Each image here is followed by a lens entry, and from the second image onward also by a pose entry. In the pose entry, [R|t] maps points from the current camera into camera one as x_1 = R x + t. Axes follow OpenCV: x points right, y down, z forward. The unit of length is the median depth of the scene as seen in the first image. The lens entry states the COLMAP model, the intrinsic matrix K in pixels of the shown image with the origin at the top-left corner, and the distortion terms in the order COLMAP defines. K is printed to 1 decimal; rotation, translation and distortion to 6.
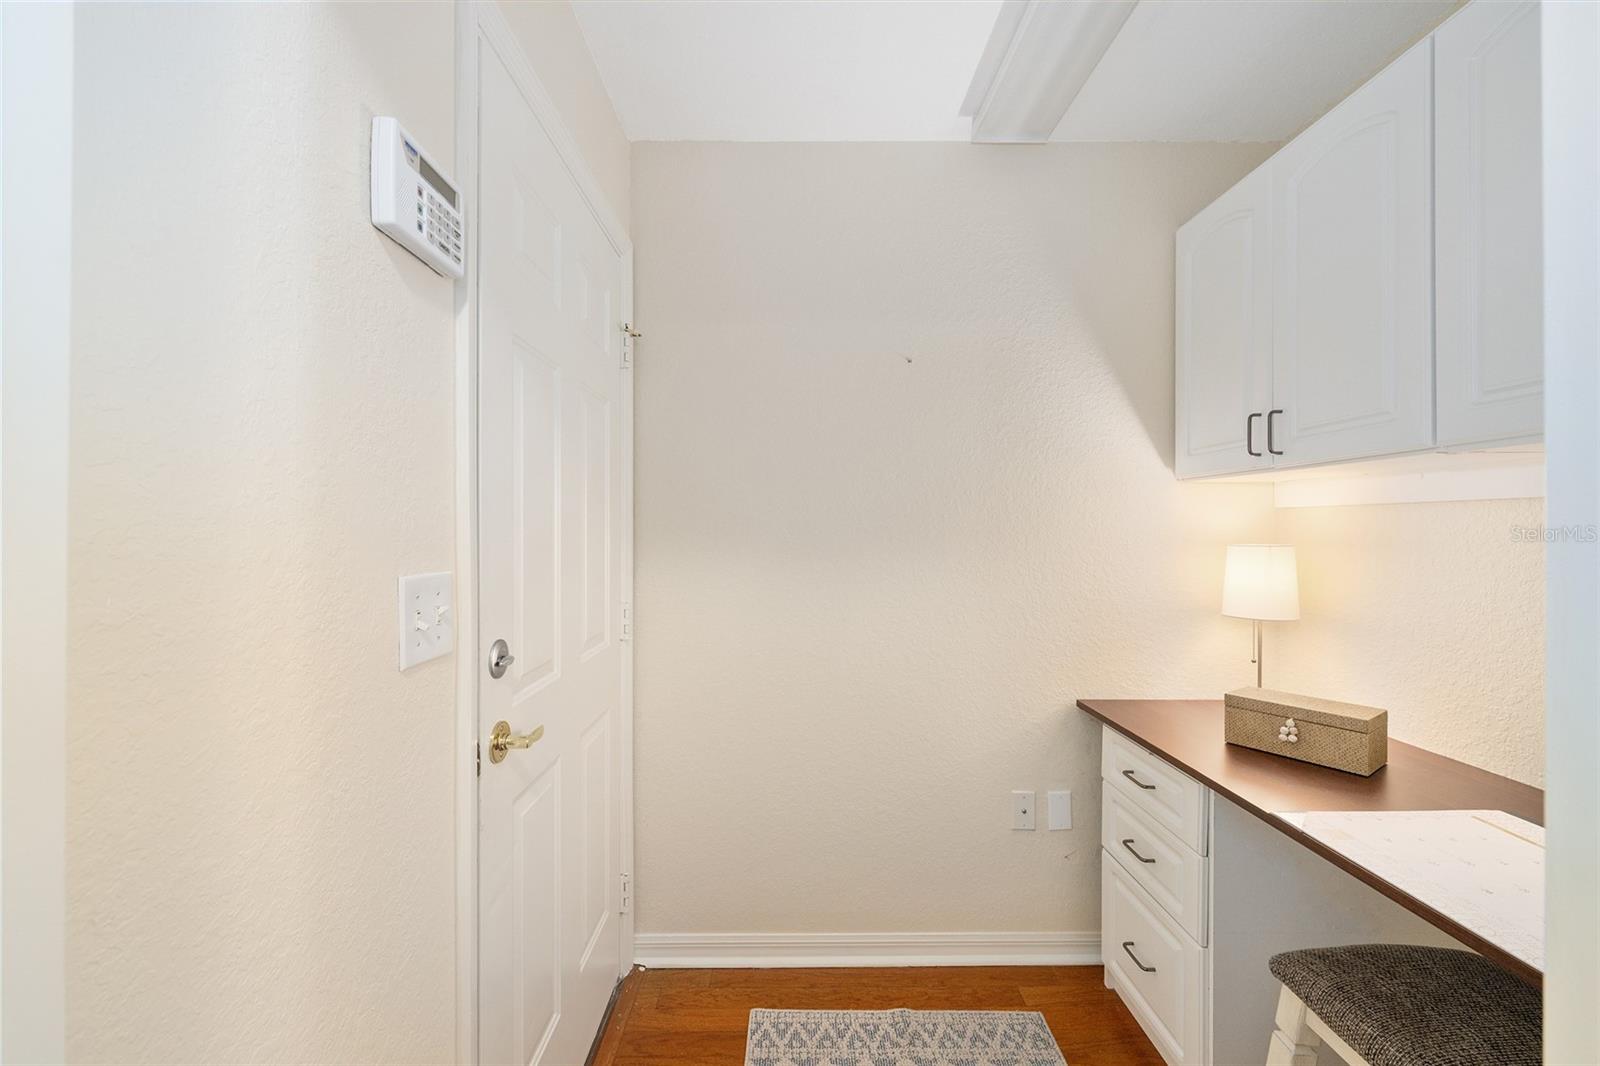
lens RADIAL K [[624.5, 0, 766.9], [0, 624.5, 531.7], [0, 0, 1]] dist [-0.004573, 0.000652]
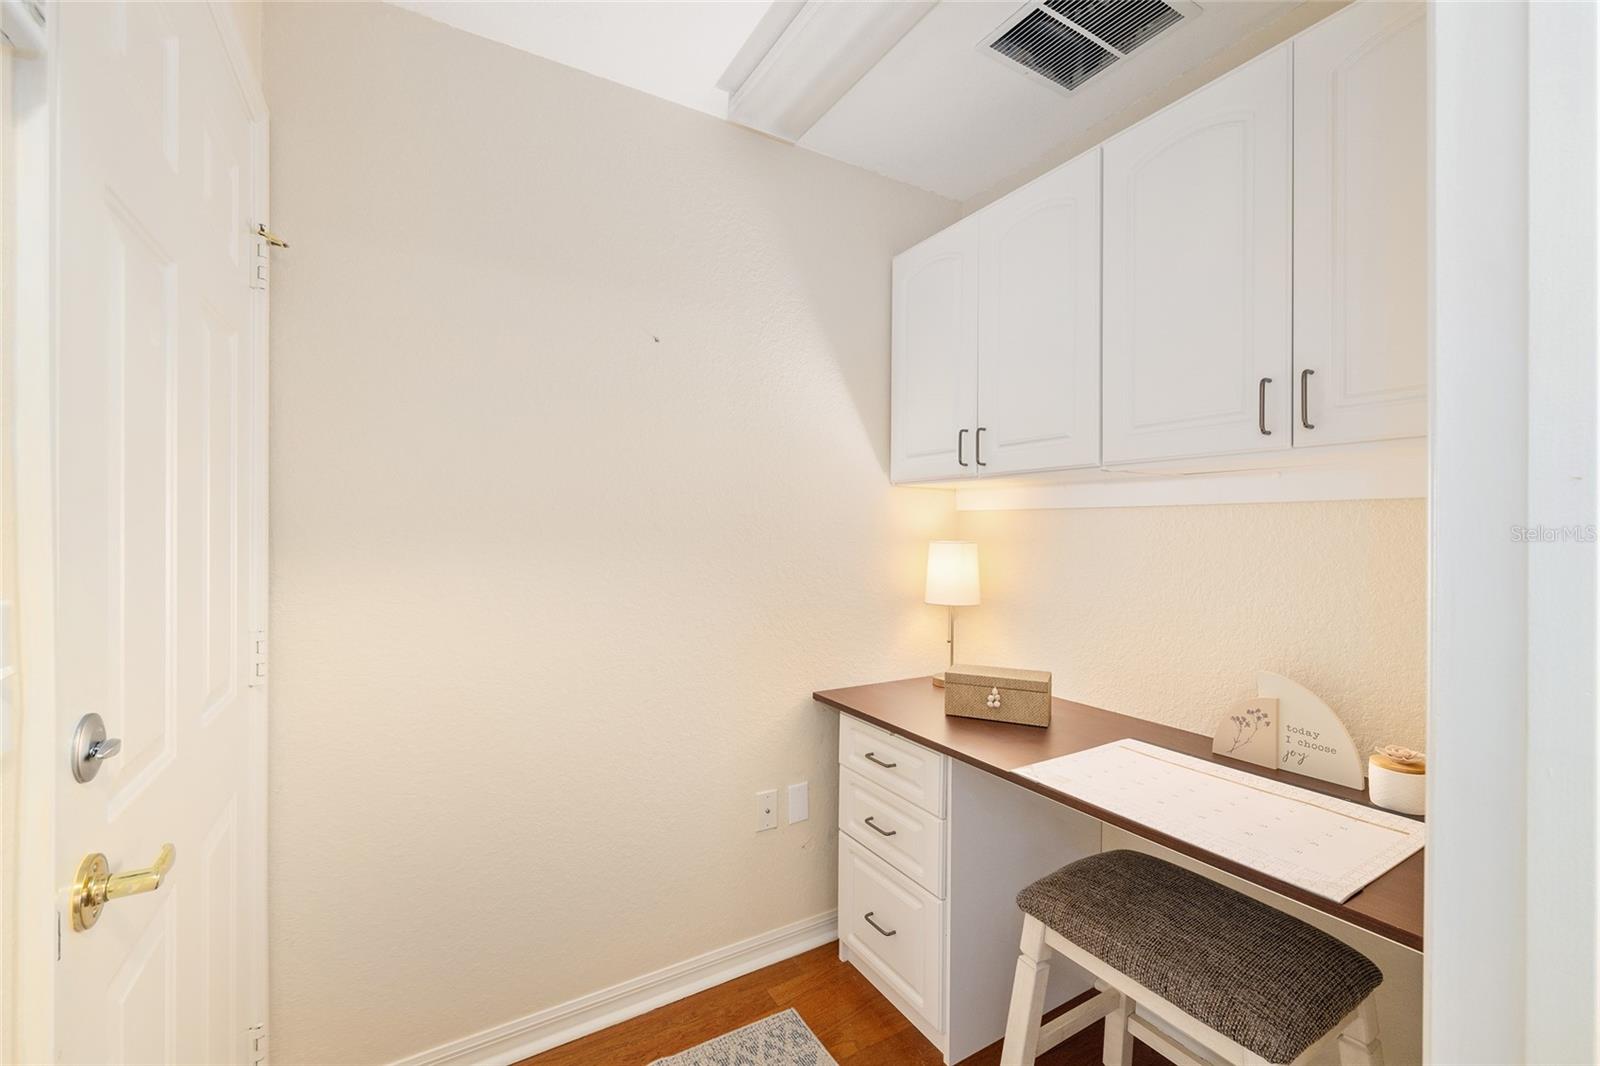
lens RADIAL K [[662.6, 0, 799.8], [0, 662.6, 532.0], [0, 0, 1]] dist [-0.000558, -0.000820]
pose [[0.858334, 0.002457, 0.513086, -0.107574], [-0.004533, 0.999986, 0.002793, 0.000276], [-0.513071, -0.004723, 0.858333, 0.084689]]
